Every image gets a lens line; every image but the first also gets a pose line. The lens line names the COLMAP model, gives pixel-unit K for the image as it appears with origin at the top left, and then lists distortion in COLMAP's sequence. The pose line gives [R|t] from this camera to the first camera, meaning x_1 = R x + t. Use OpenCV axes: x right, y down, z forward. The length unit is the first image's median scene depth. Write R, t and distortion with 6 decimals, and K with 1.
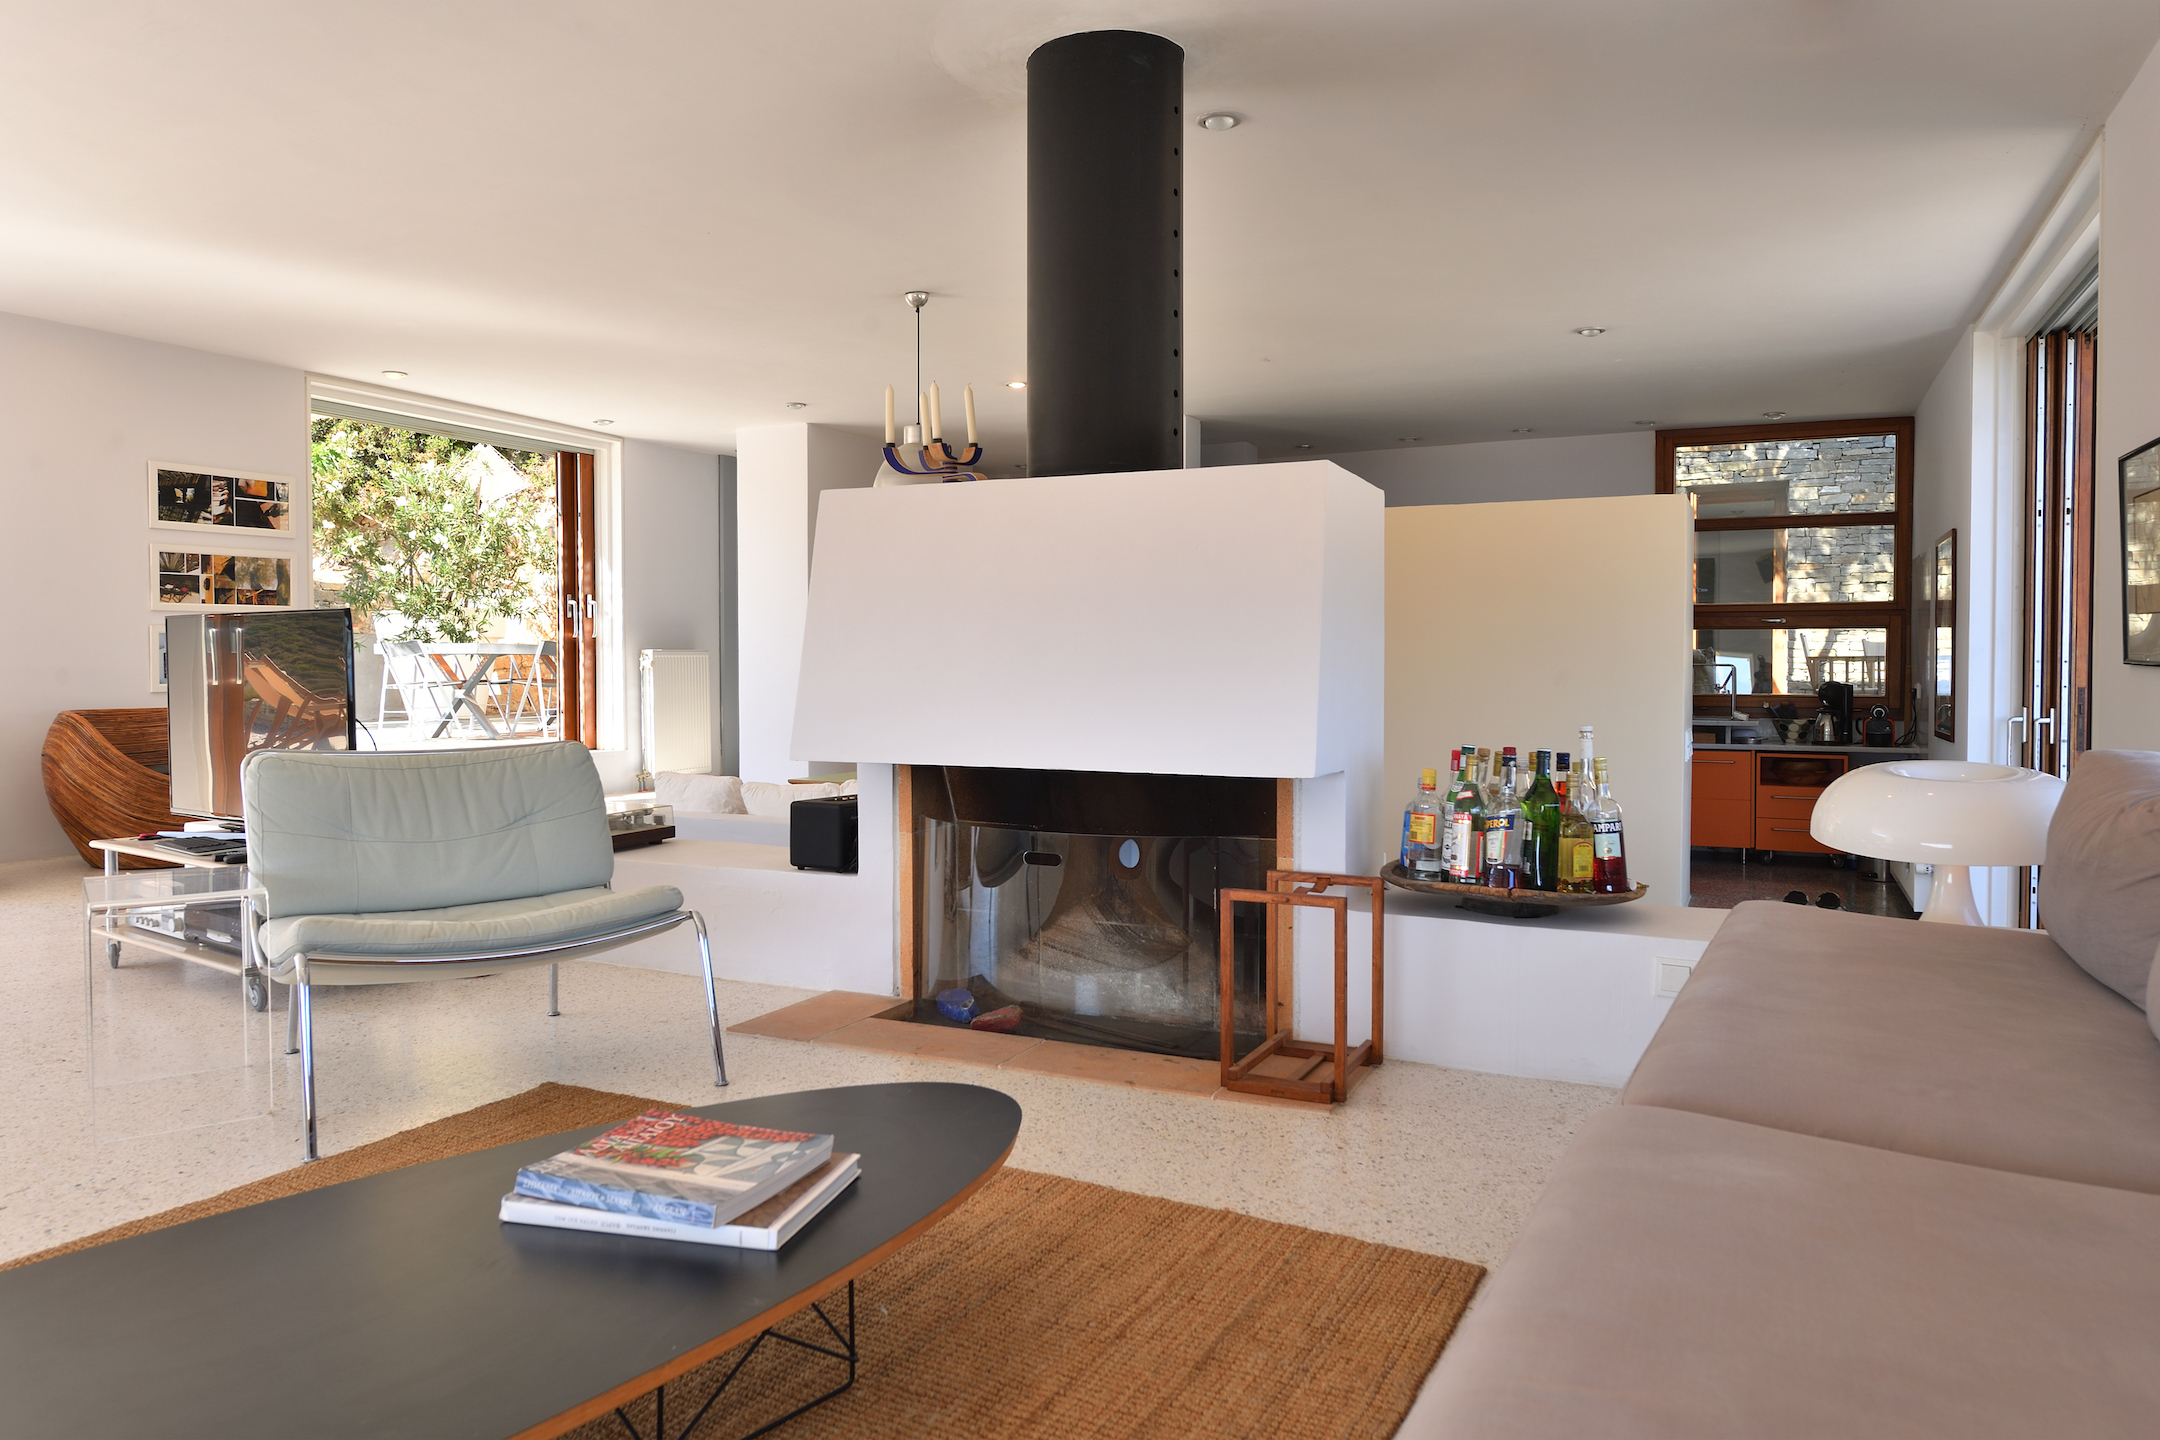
lens RADIAL K [[1442.6, 0, 1108.8], [0, 1442.6, 728.2], [0, 0, 1]] dist [-0.001196, -0.000639]
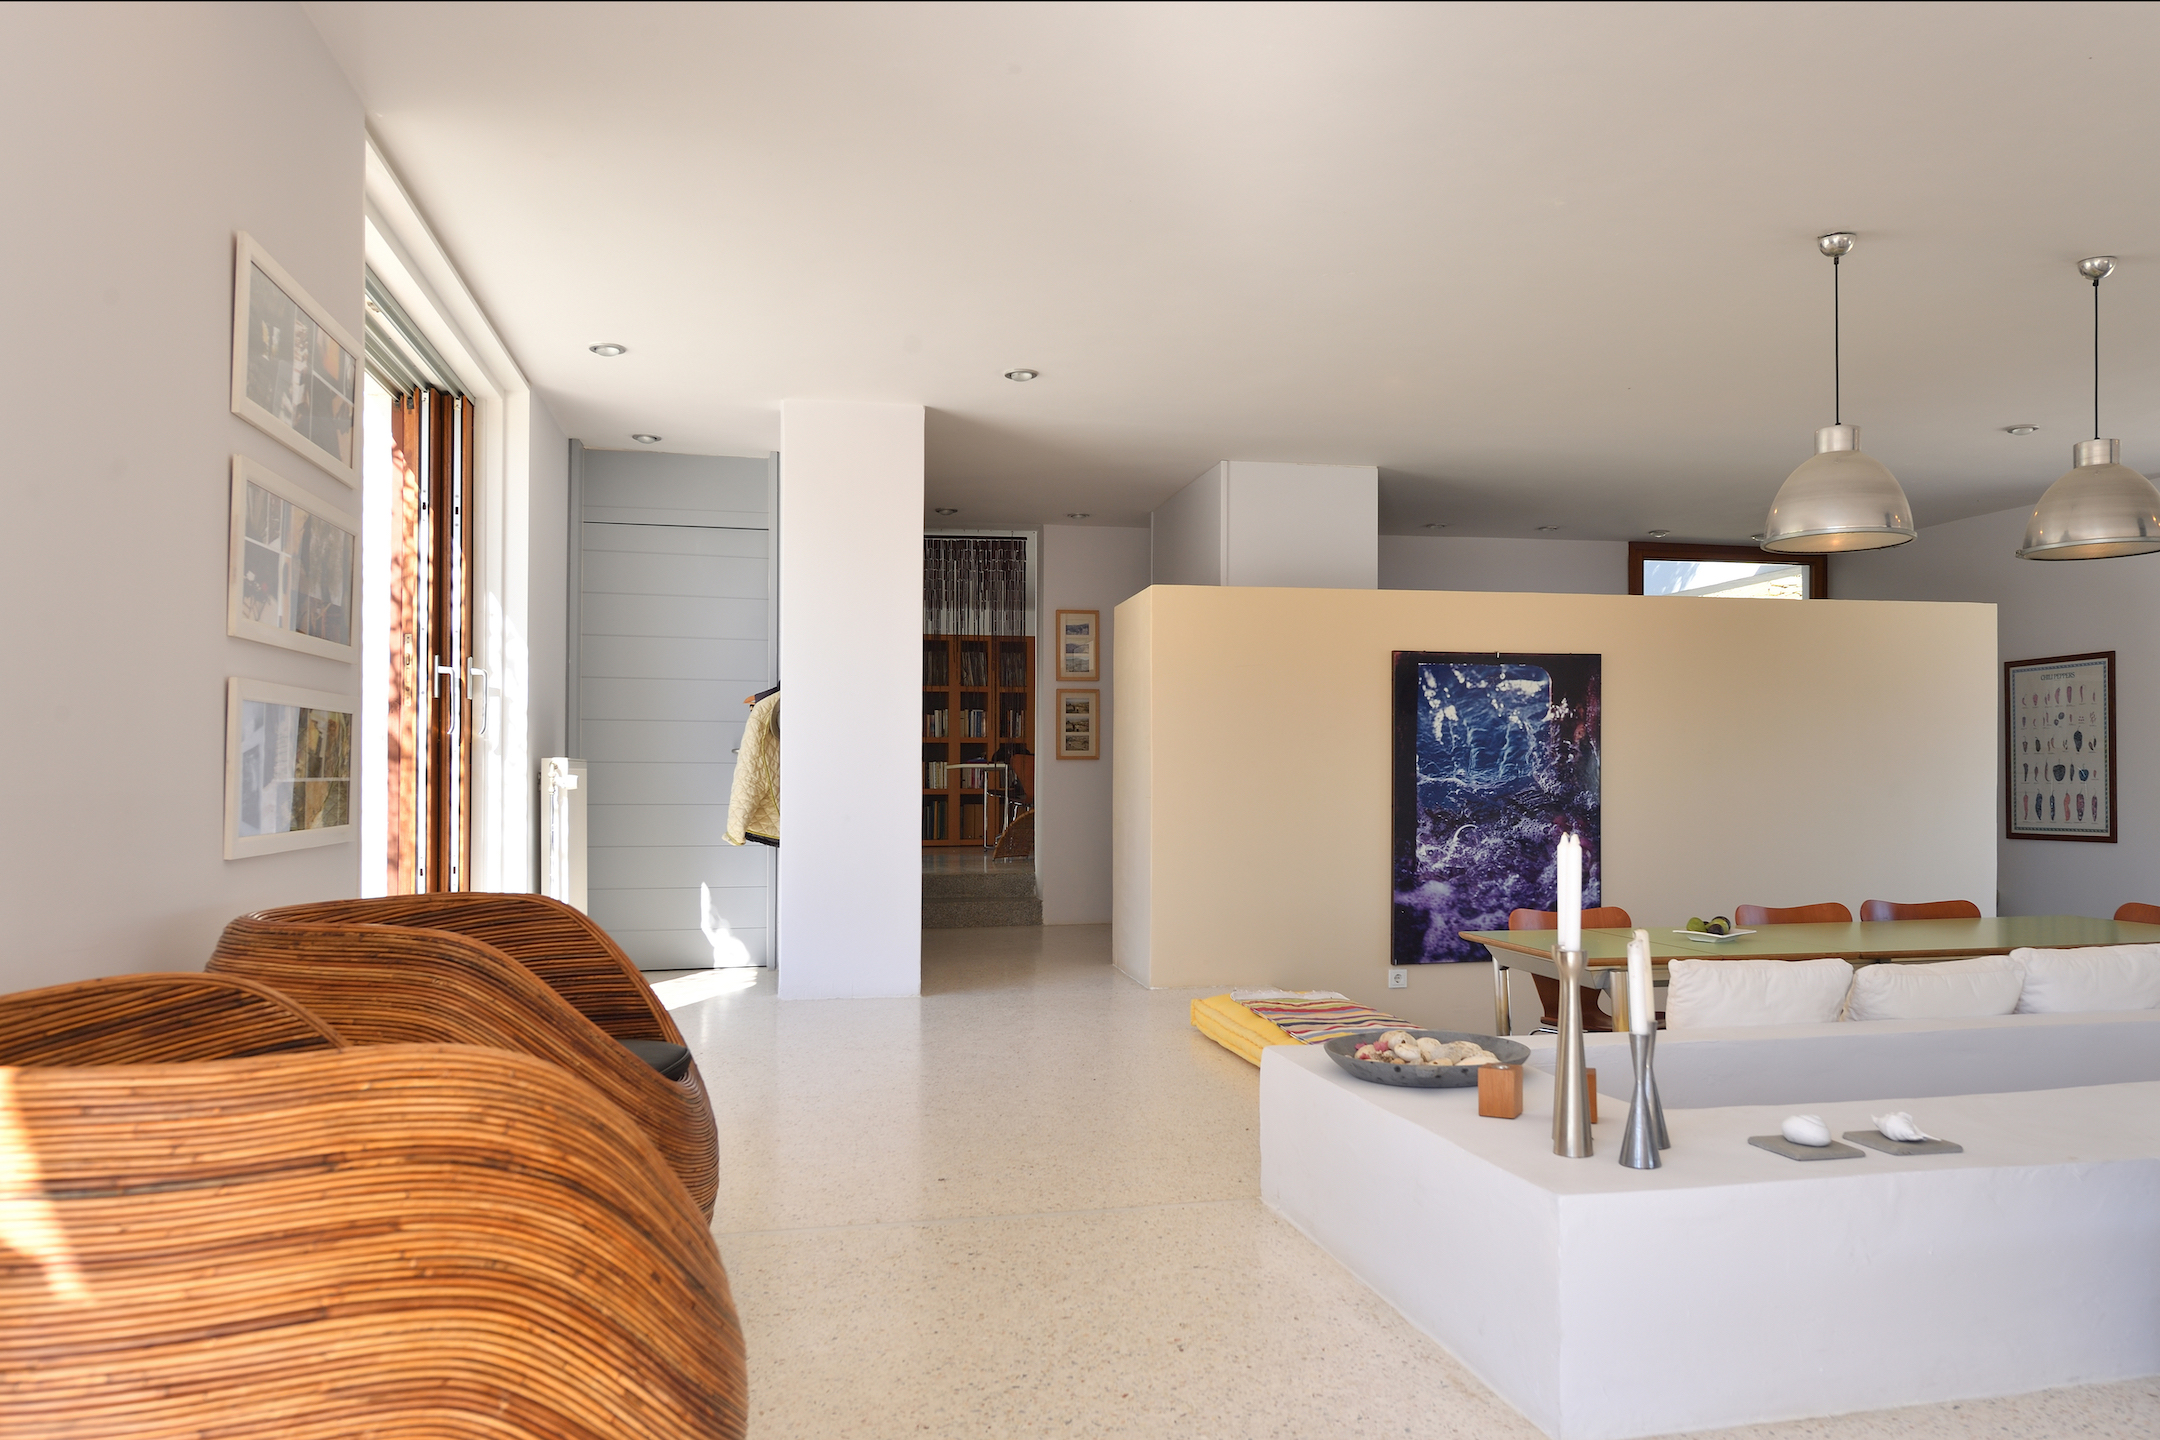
lens RADIAL K [[1442.6, 0, 1108.8], [0, 1442.6, 728.2], [0, 0, 1]] dist [-0.001196, -0.000639]
pose [[0.799844, 0.017461, 0.599954, -0.496707], [0.026514, 0.997573, -0.064382, -0.023945], [-0.599623, 0.067402, 0.797439, 0.429220]]
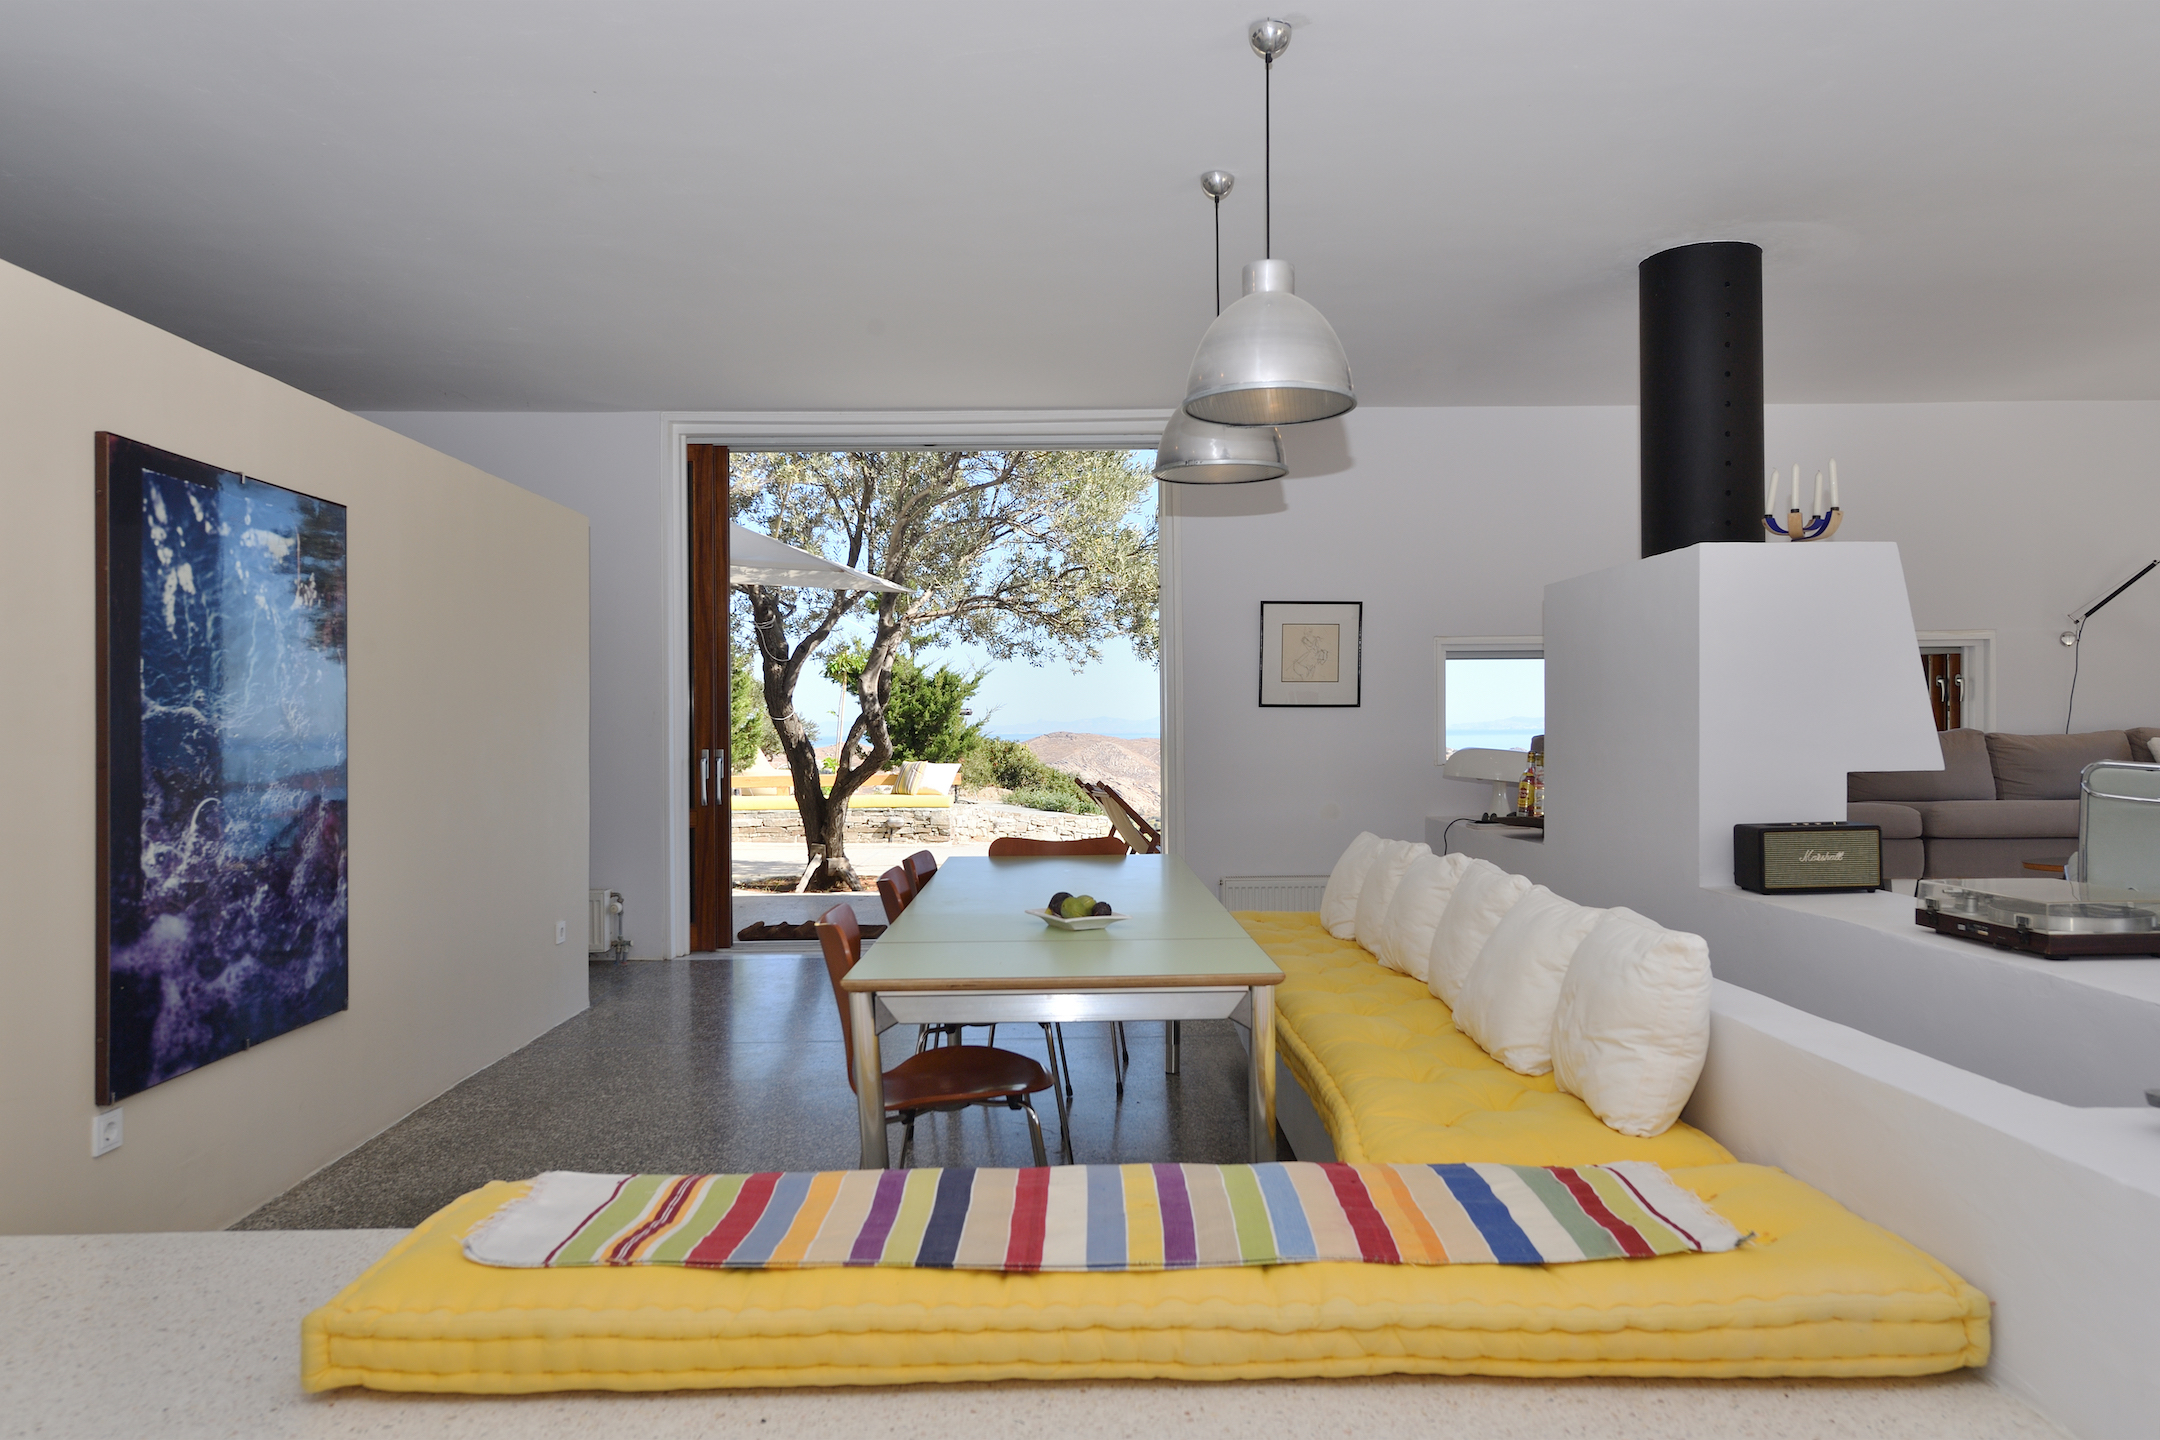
lens RADIAL K [[1442.6, 0, 1108.8], [0, 1442.6, 728.2], [0, 0, 1]] dist [-0.001196, -0.000639]
pose [[-0.448744, 0.004066, 0.893651, -0.368404], [0.048998, 0.998597, 0.020060, -0.030872], [-0.892316, 0.052790, -0.448314, 0.821534]]
